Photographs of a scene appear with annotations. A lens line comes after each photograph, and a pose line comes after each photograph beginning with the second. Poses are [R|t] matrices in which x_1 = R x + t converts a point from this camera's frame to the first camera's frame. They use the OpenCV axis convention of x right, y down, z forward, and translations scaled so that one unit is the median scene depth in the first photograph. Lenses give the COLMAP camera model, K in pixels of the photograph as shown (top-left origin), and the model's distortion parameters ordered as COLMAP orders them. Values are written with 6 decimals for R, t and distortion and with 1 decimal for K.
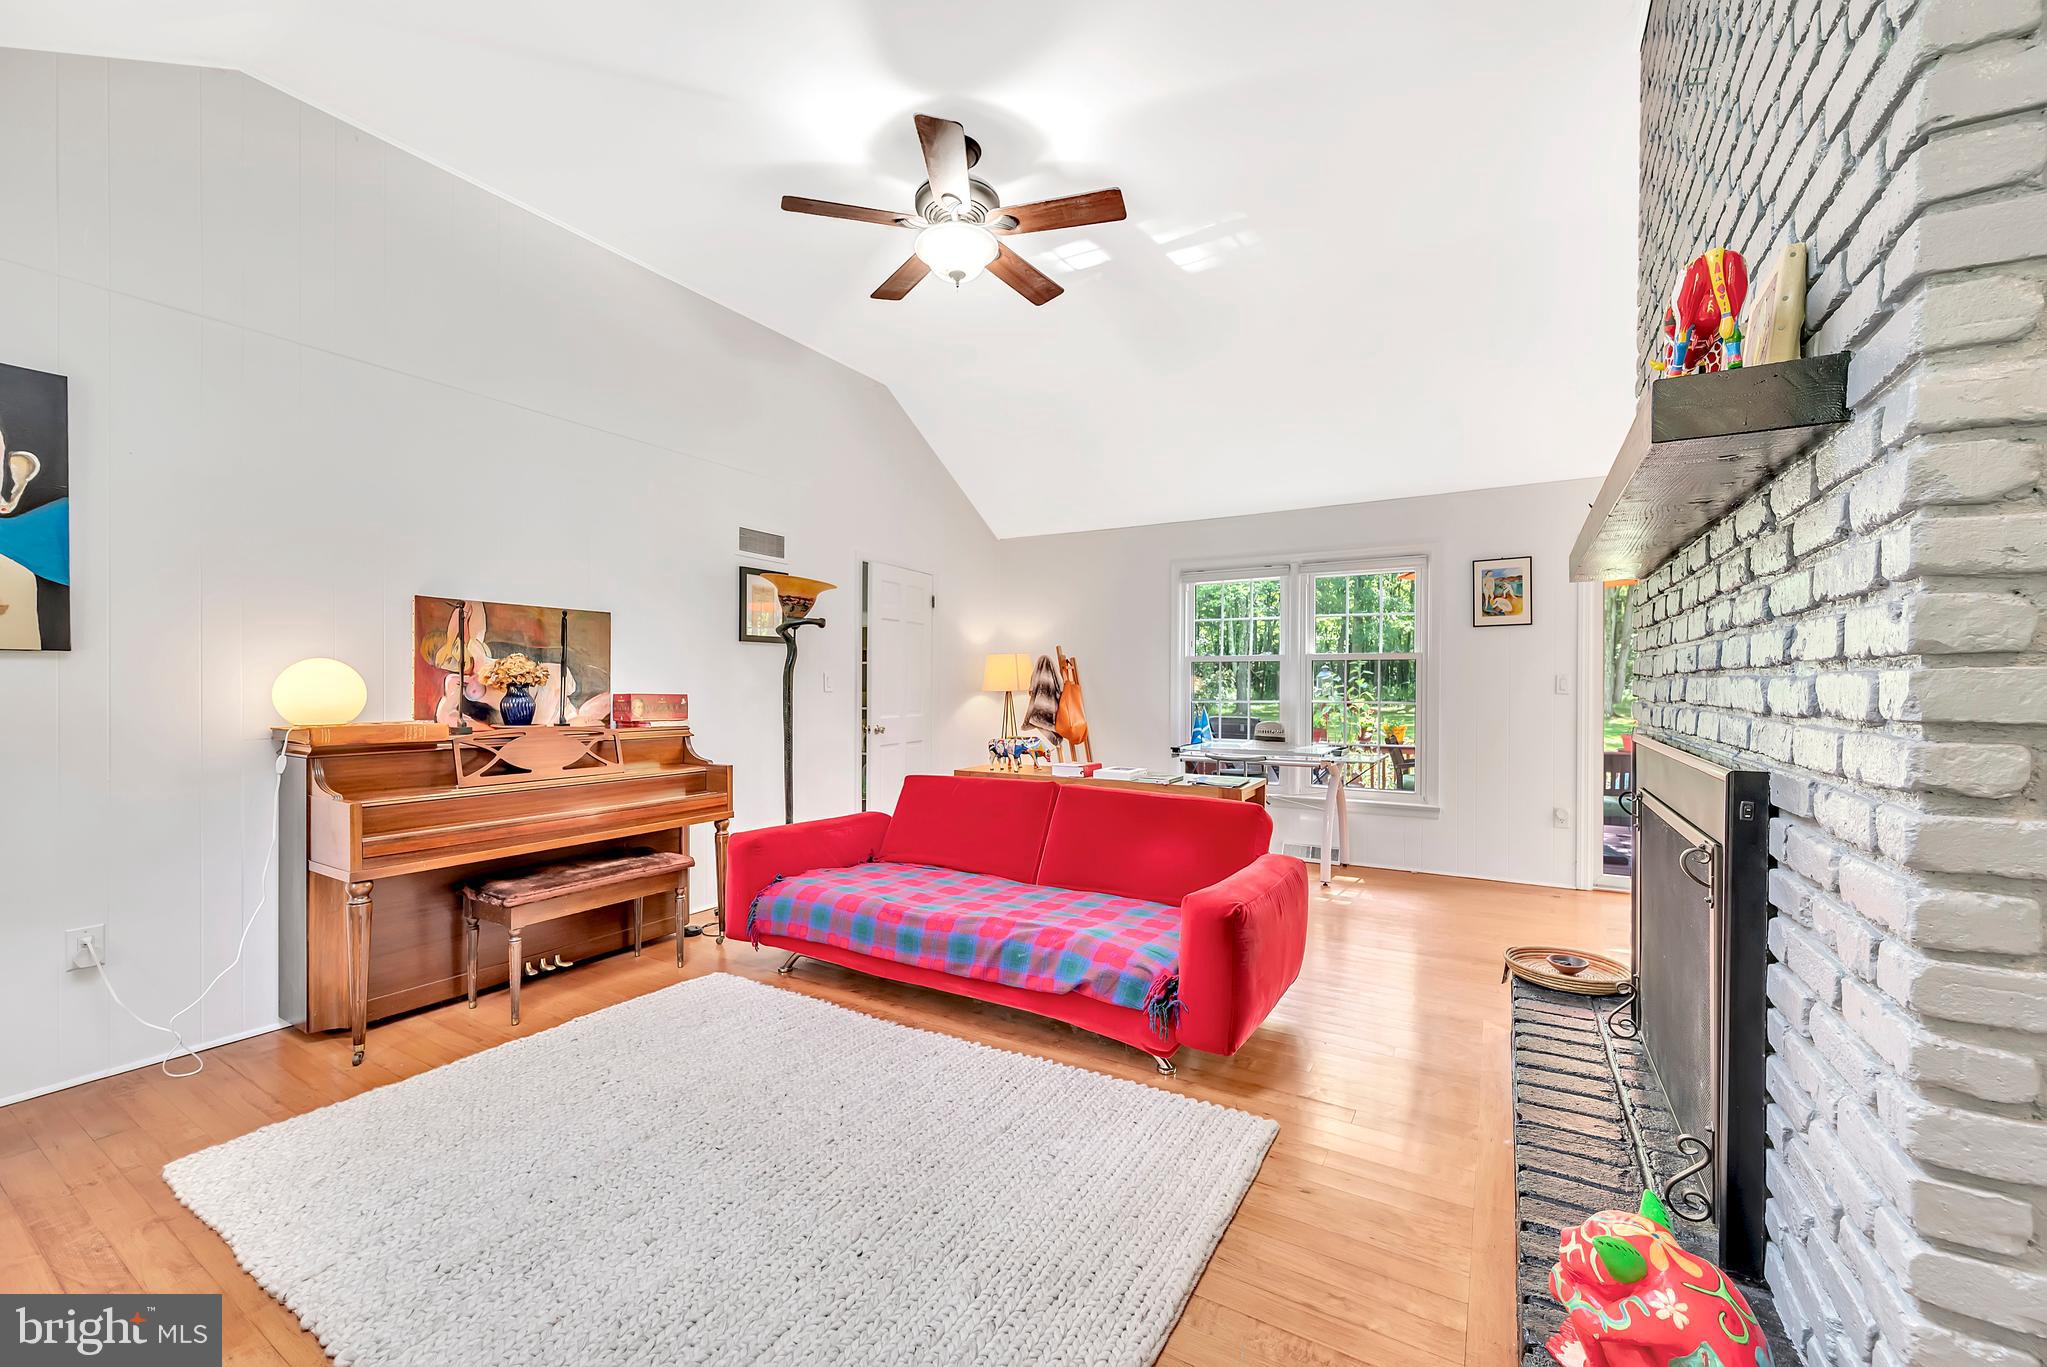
lens RADIAL K [[804.8, 0, 1019.9], [0, 804.8, 700.0], [0, 0, 1]] dist [0.001869, 0.000219]
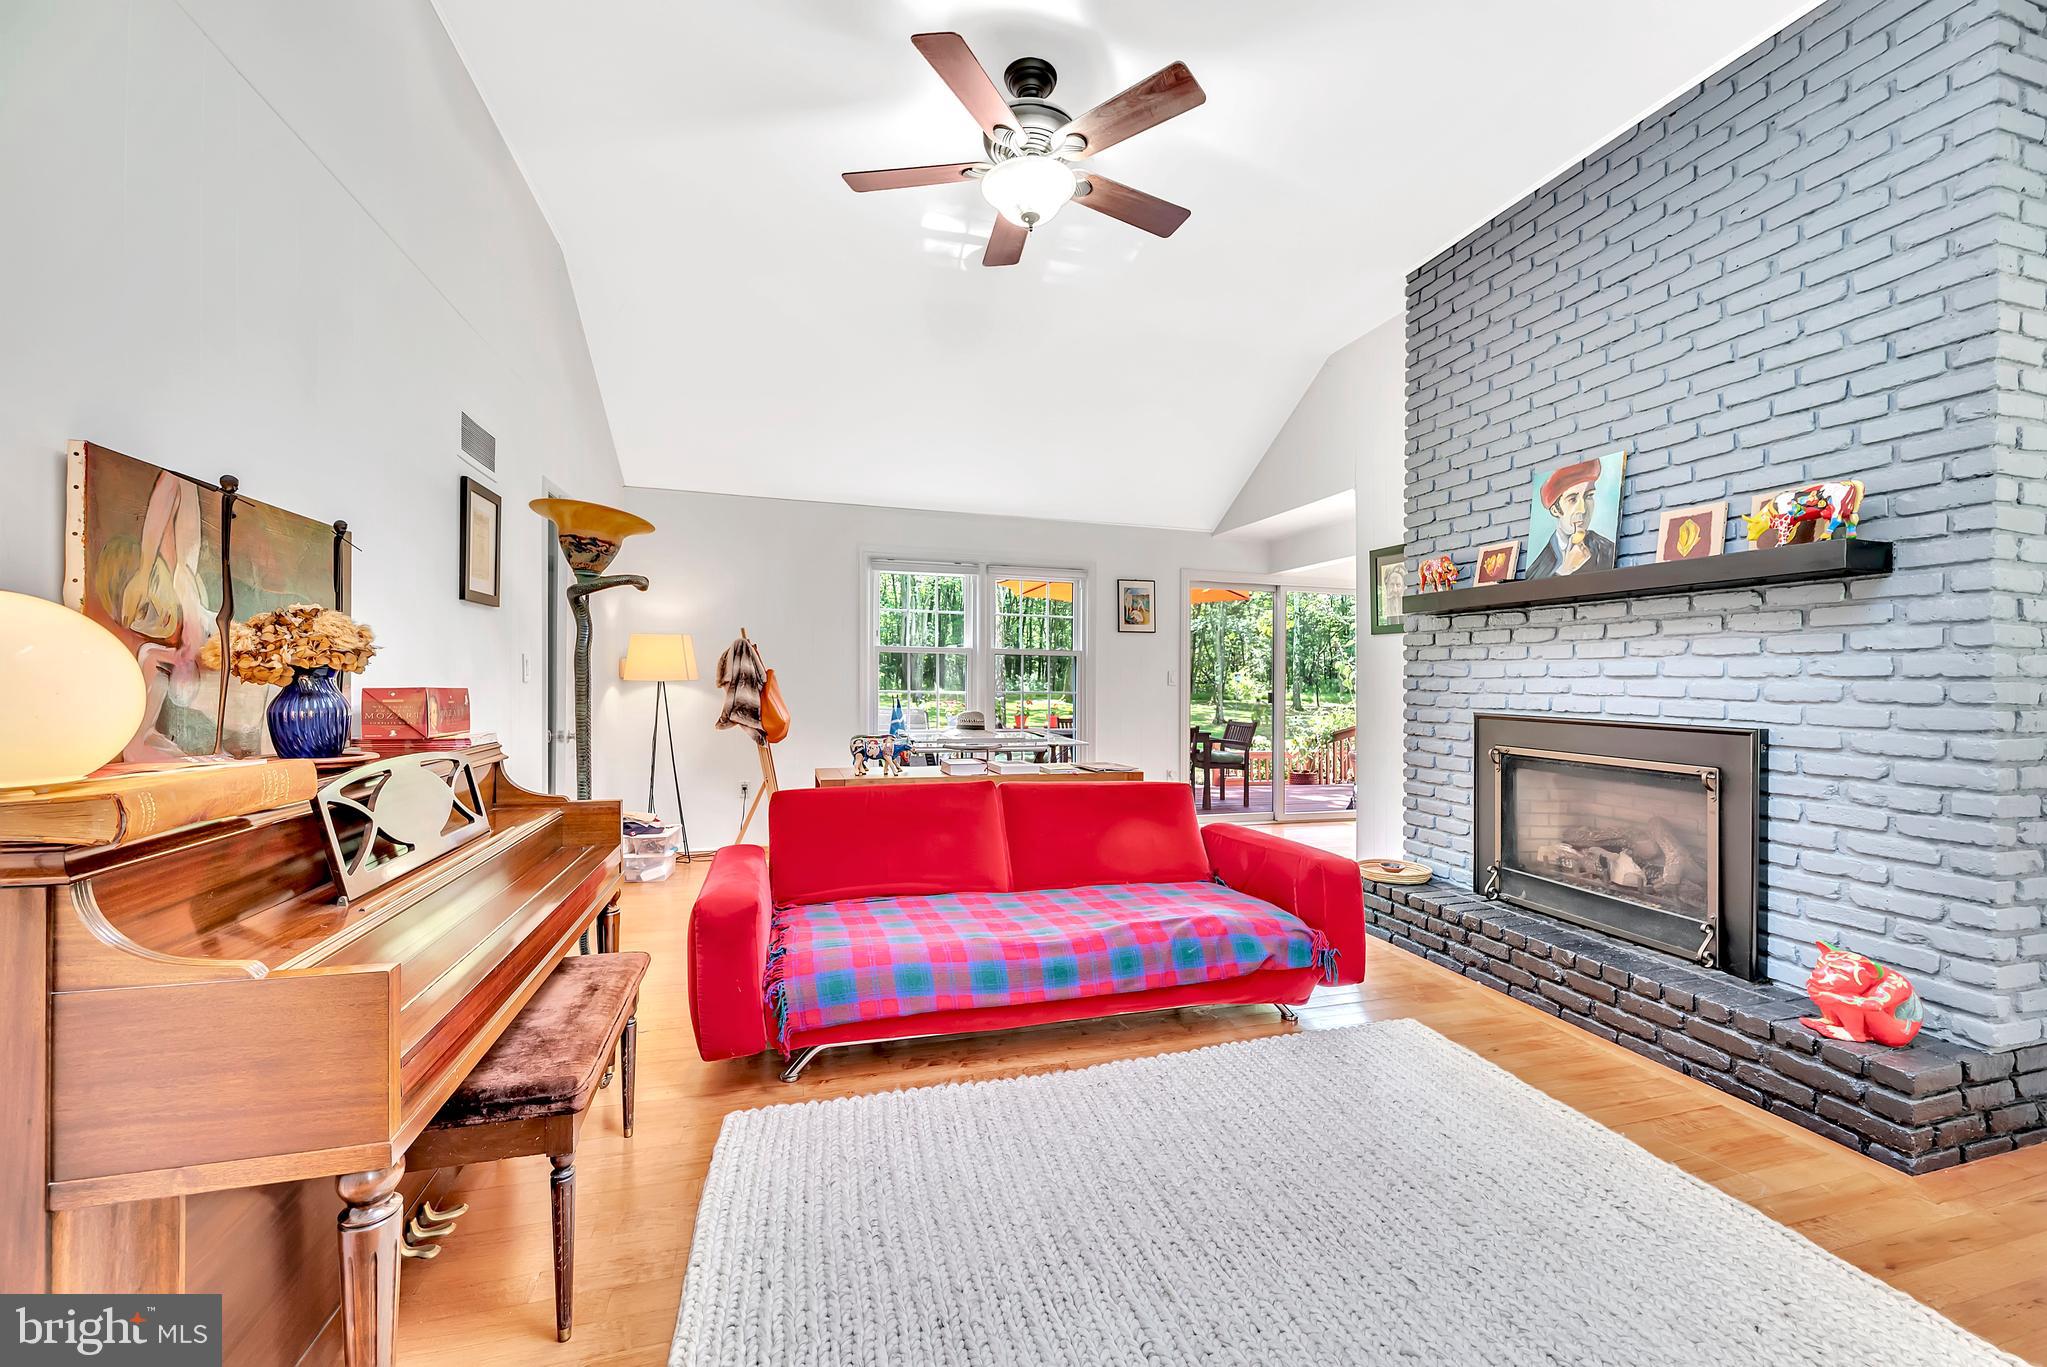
lens RADIAL K [[814.9, 0, 1008.4], [0, 814.9, 682.1], [0, 0, 1]] dist [0.001660, 0.000129]
pose [[0.677421, 0.002239, 0.735592, -0.690530], [0.002040, 0.999986, -0.004922, -0.009007], [-0.735592, 0.004835, 0.677407, 0.370842]]
